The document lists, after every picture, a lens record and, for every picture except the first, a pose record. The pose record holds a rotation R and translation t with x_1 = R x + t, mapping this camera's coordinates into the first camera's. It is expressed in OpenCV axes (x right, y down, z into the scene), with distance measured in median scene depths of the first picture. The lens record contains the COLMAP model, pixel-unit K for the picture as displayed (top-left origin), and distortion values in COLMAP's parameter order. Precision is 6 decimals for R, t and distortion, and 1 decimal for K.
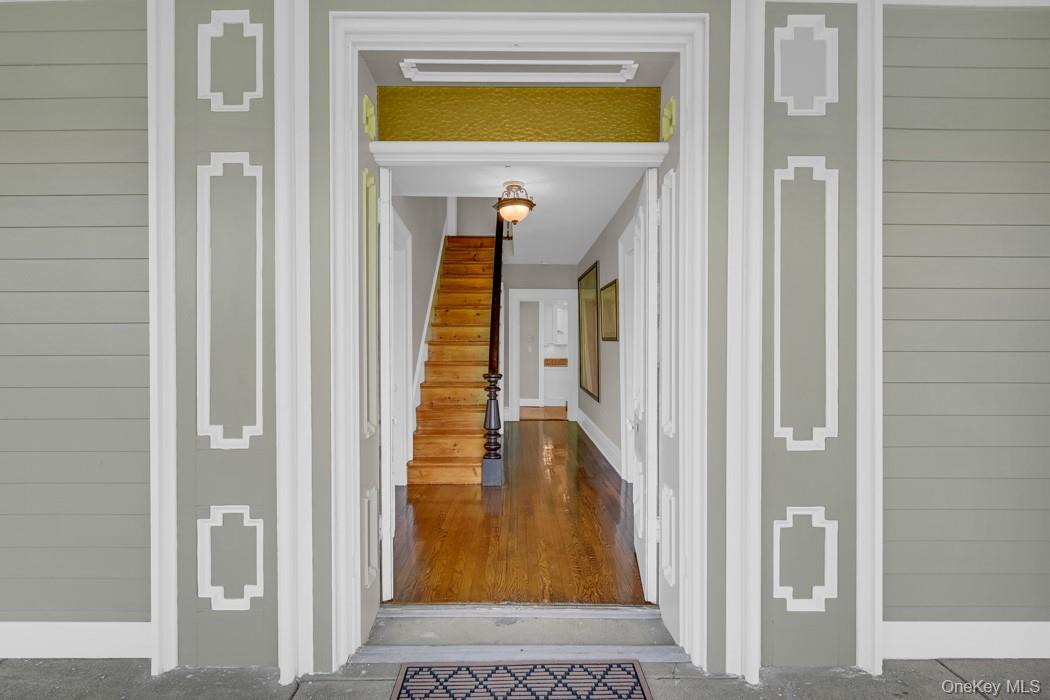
lens RADIAL K [[414.9, 0, 529.6], [0, 414.9, 350.1], [0, 0, 1]] dist [0.001513, 0.000157]
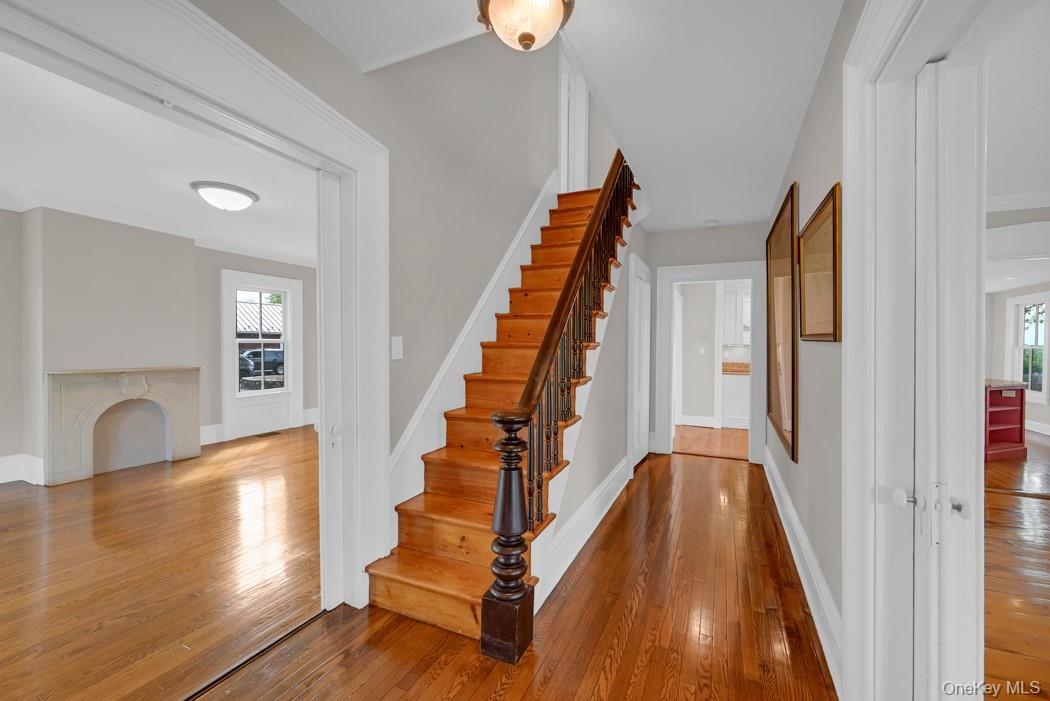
lens RADIAL K [[414.9, 0, 529.6], [0, 414.9, 350.6], [0, 0, 1]] dist [0.001513, 0.000157]
pose [[0.909270, 0.000639, -0.416206, 0.062571], [-0.000012, 0.999999, 0.001509, -0.006647], [0.416206, -0.001367, 0.909269, 0.294353]]
